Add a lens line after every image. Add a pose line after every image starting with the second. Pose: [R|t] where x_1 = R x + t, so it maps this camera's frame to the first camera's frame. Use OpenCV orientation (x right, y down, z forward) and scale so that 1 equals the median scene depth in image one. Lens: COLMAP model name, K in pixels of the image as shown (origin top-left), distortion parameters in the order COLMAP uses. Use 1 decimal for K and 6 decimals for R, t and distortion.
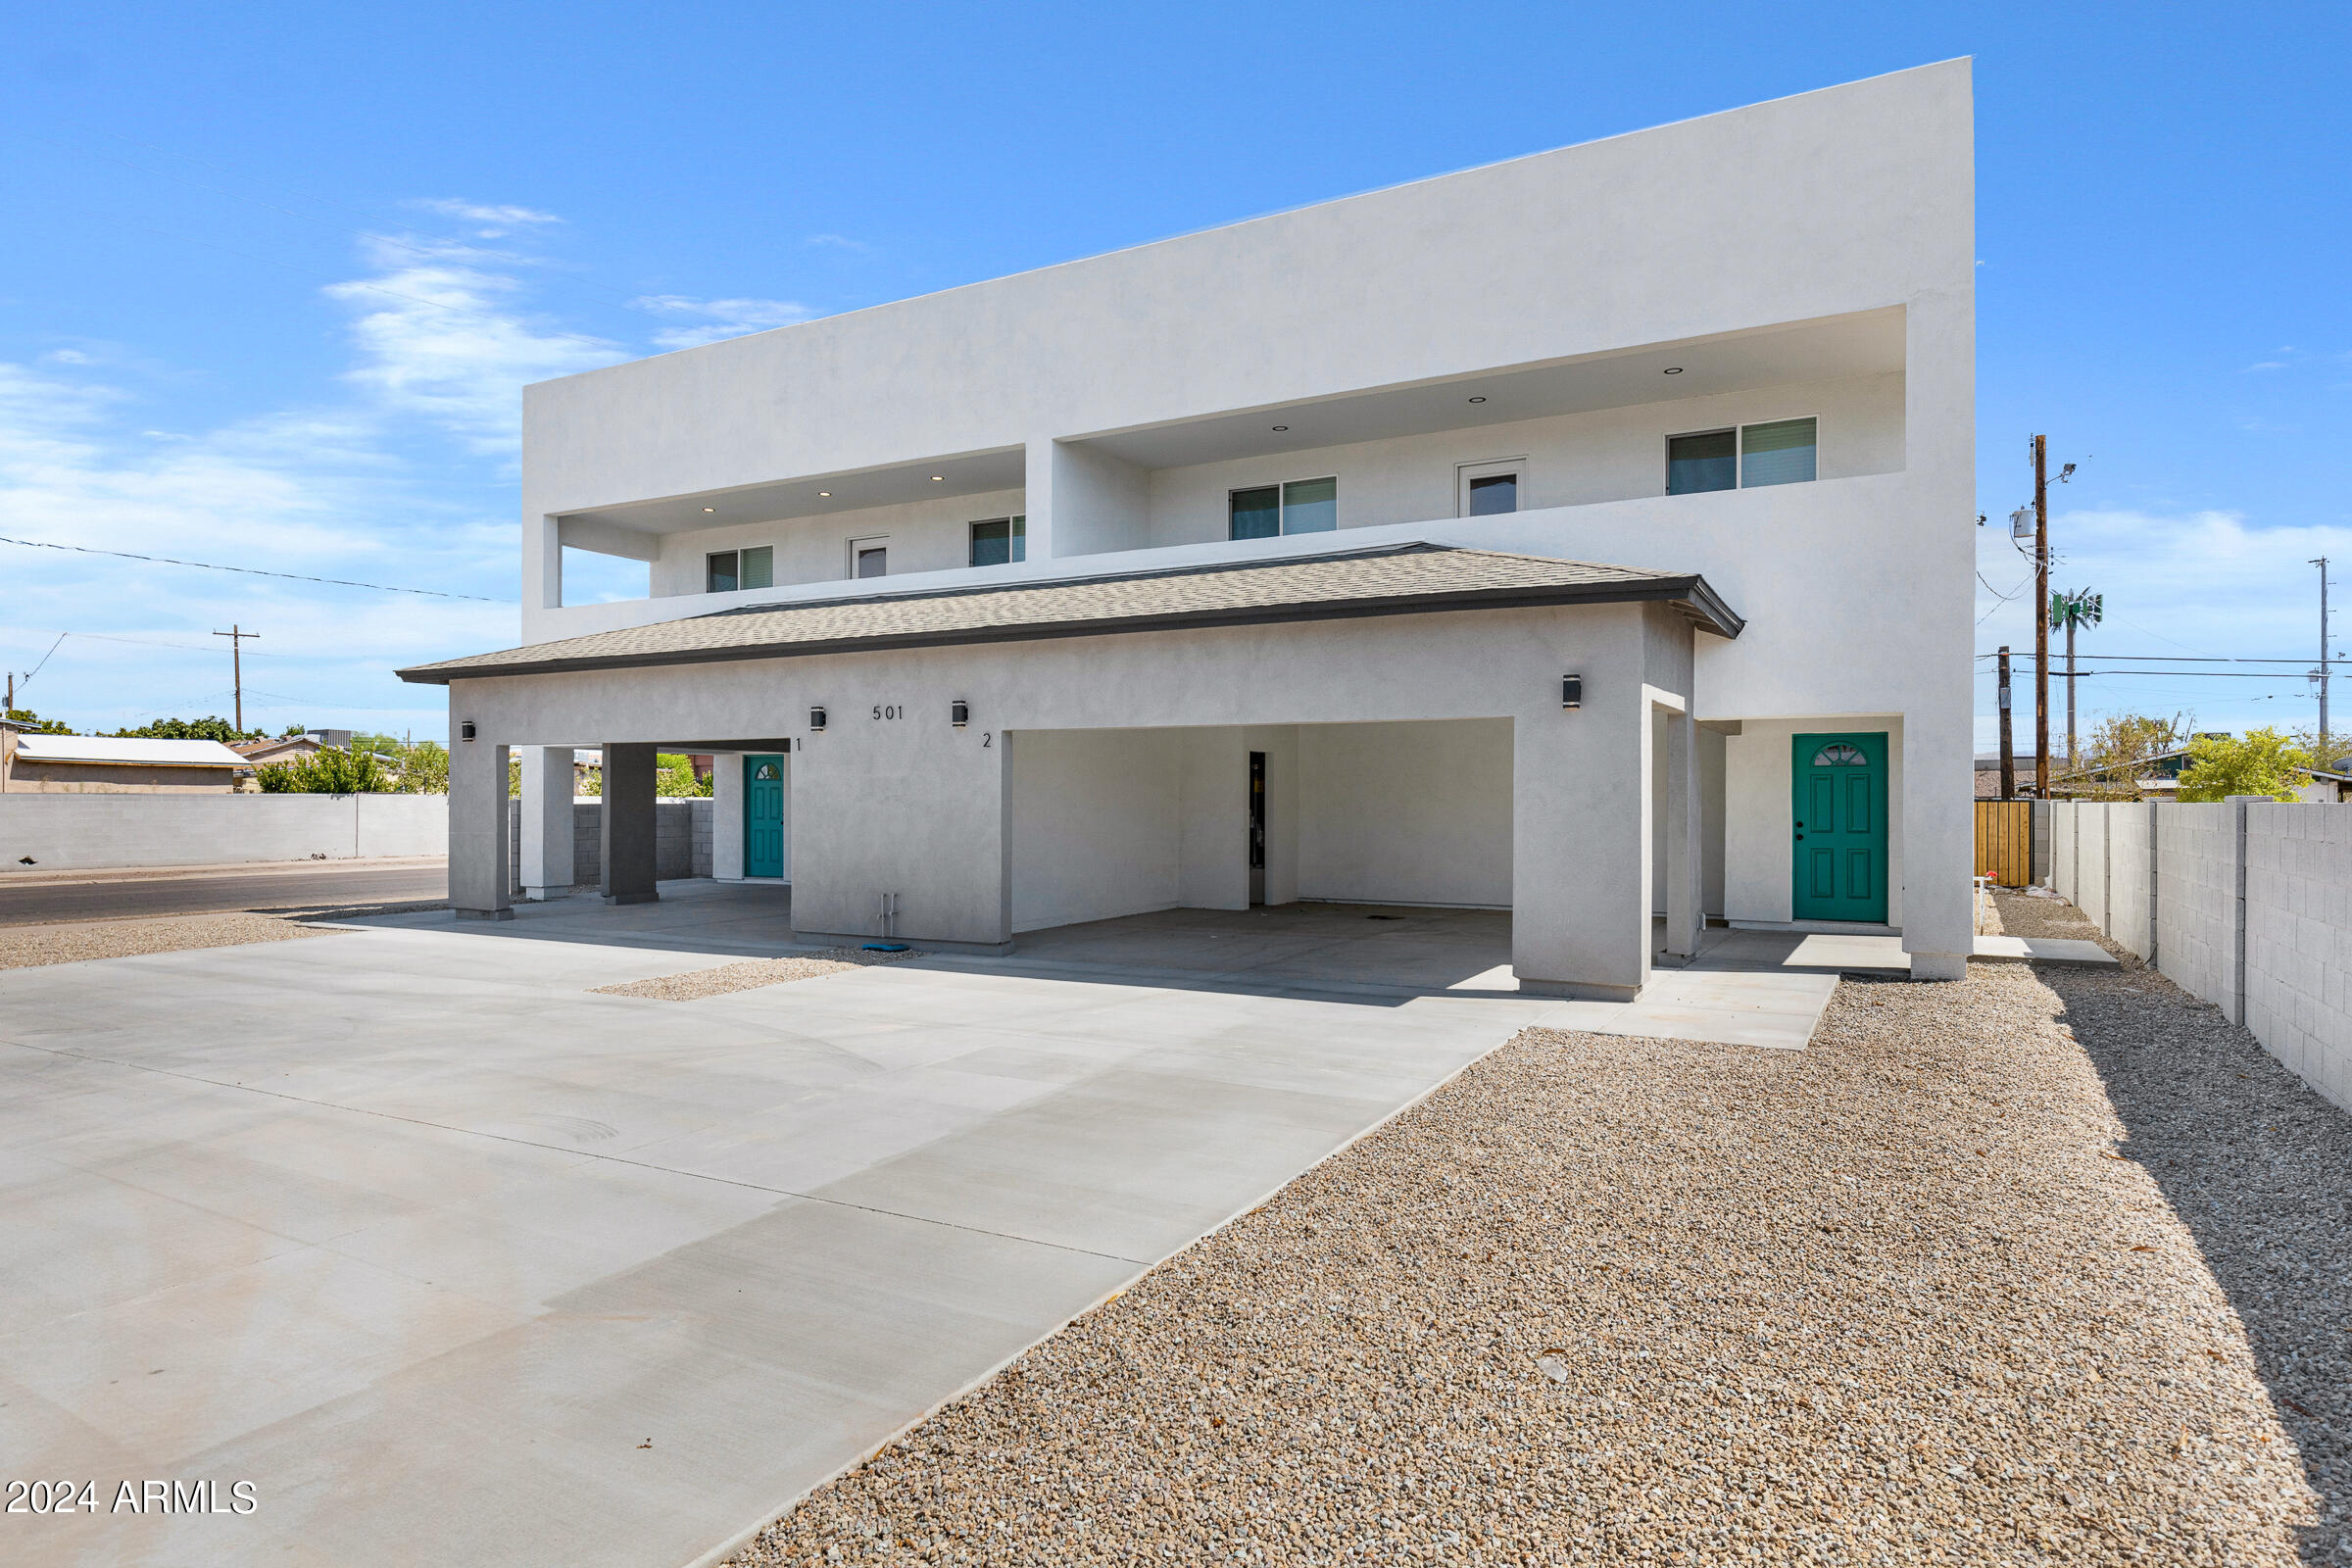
lens RADIAL K [[1384.1, 0, 1181.2], [0, 1384.1, 772.5], [0, 0, 1]] dist [0.001332, 0.001686]
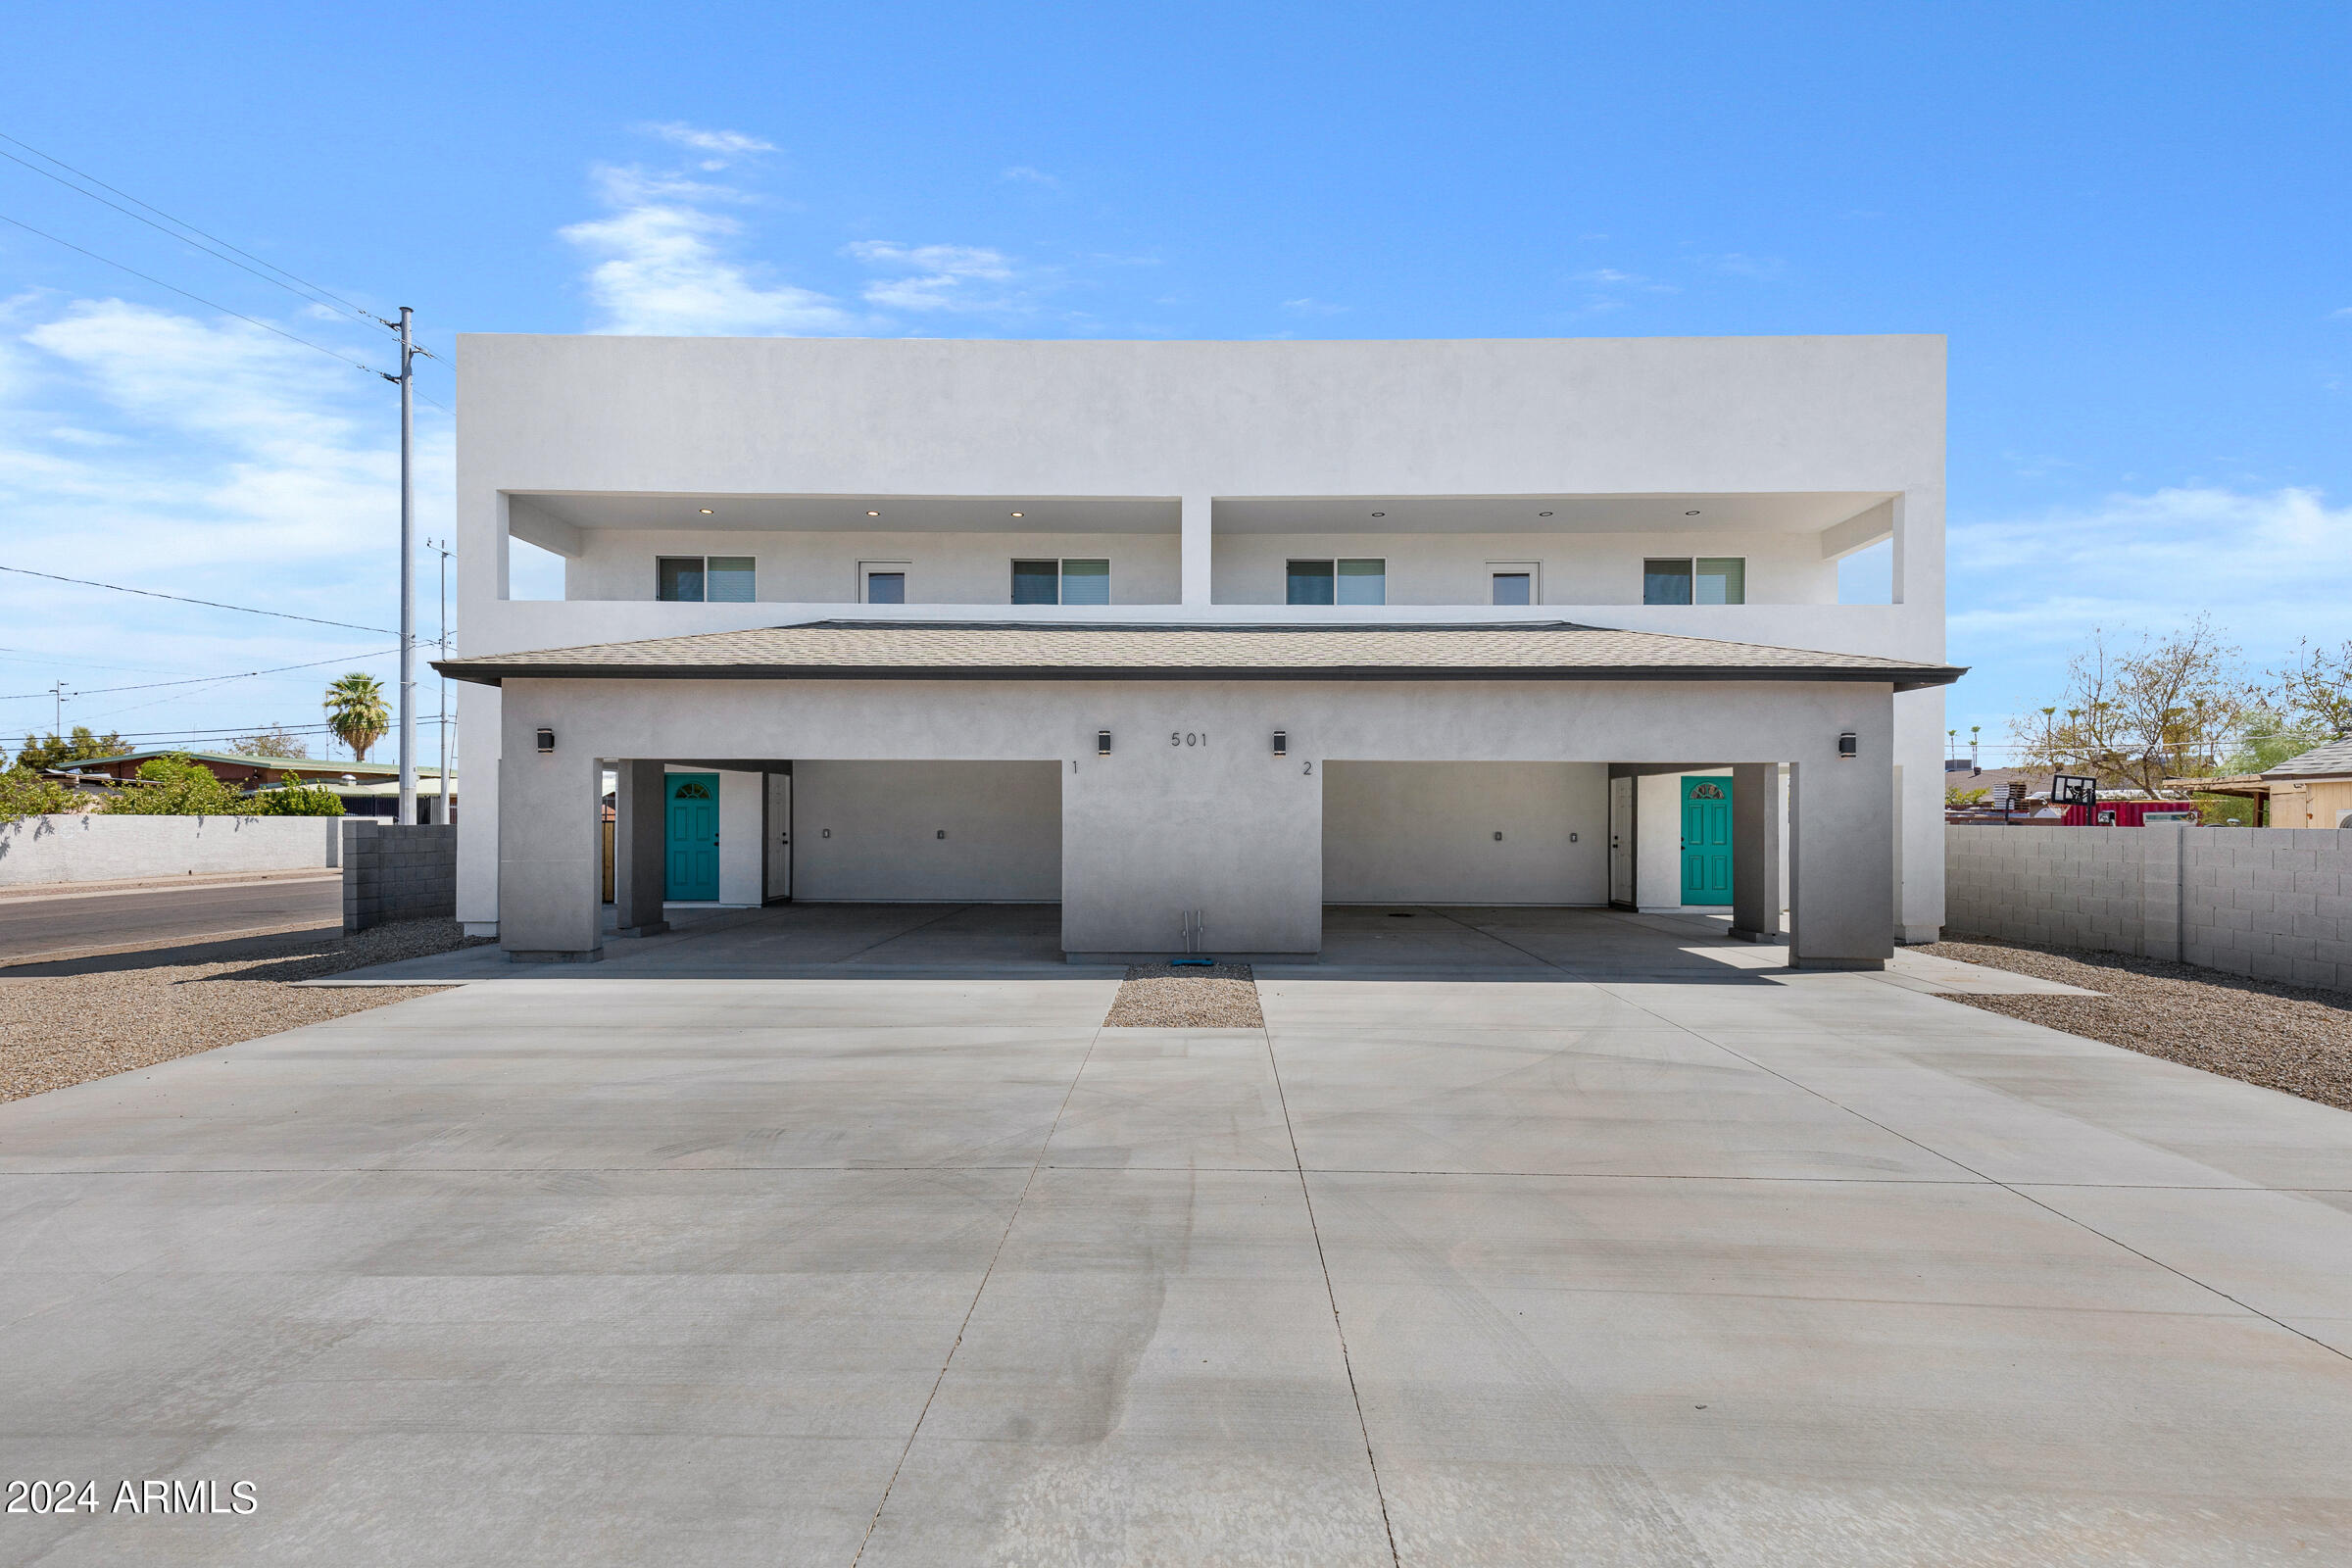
lens RADIAL K [[1100.4, 0, 1179.1], [0, 1100.4, 809.7], [0, 0, 1]] dist [0.017994, -0.000336]
pose [[0.879412, 0.006186, 0.476021, -0.577795], [-0.012425, 0.999873, 0.009961, 0.001796], [-0.475899, -0.014674, 0.879378, 0.248376]]
